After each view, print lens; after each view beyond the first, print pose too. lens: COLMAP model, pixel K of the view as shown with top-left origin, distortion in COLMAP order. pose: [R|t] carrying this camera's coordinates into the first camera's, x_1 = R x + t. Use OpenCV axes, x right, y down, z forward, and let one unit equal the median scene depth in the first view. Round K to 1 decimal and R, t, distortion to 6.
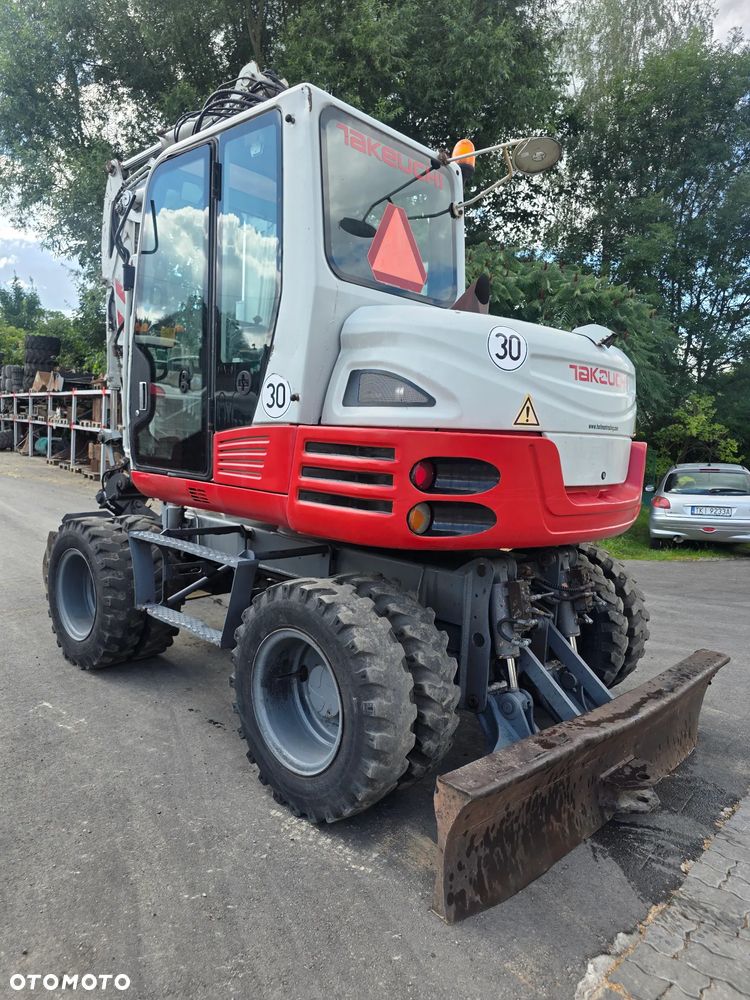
lens RADIAL K [[676.5, 0, 375.3], [0, 676.5, 516.7], [0, 0, 1]] dist [0.063625, -0.064397]
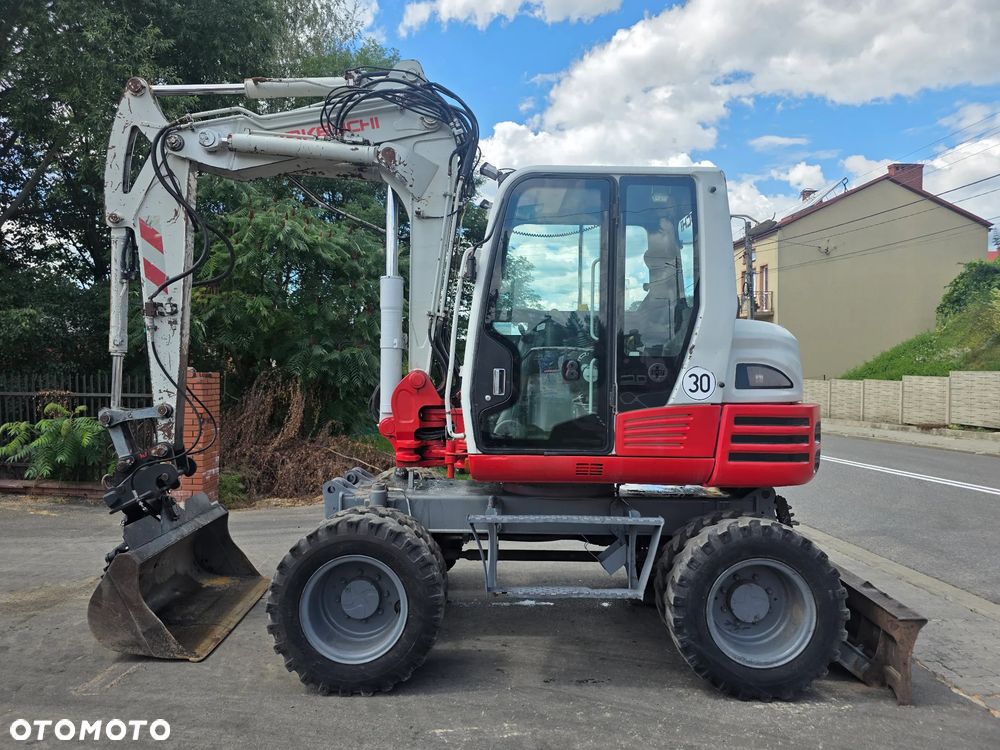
lens RADIAL K [[677.2, 0, 500.6], [0, 677.2, 372.2], [0, 0, 1]] dist [0.050957, -0.047657]
pose [[0.710860, -0.033083, 0.702555, -1.304762], [0.113962, 0.991111, -0.068638, -0.149325], [-0.694039, 0.128857, 0.708311, 0.323615]]
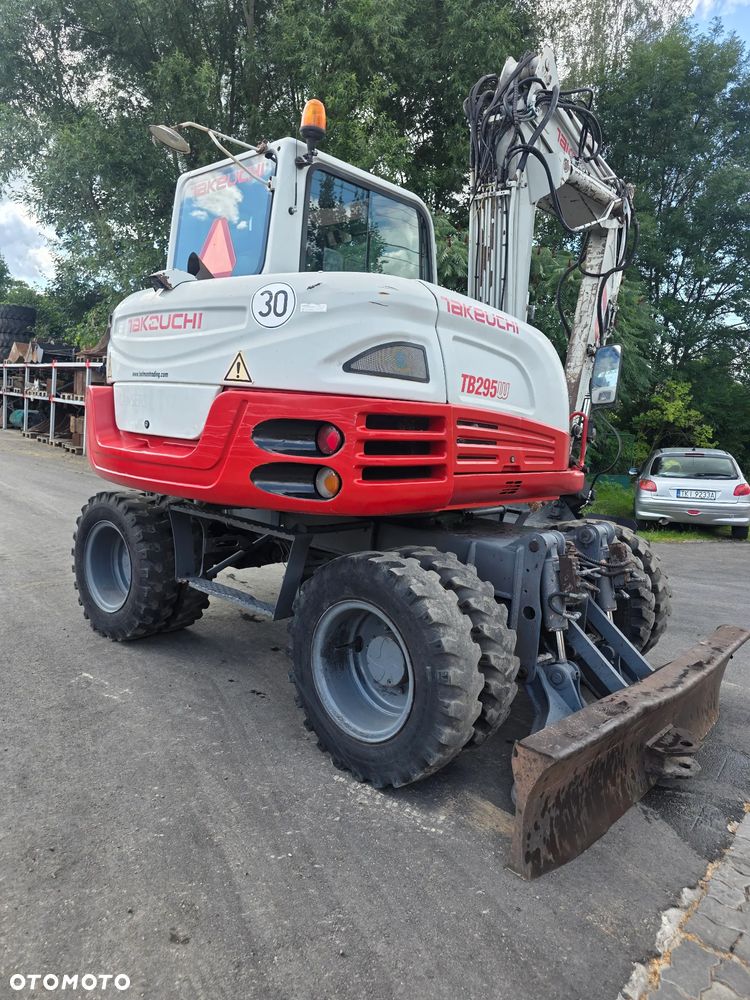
lens RADIAL K [[677.2, 0, 372.4], [0, 677.2, 504.1], [0, 0, 1]] dist [0.050957, -0.047657]
pose [[0.998887, 0.014338, 0.044939, -0.138996], [-0.014840, 0.999831, 0.010852, 0.008056], [-0.044776, -0.011507, 0.998931, -0.021293]]
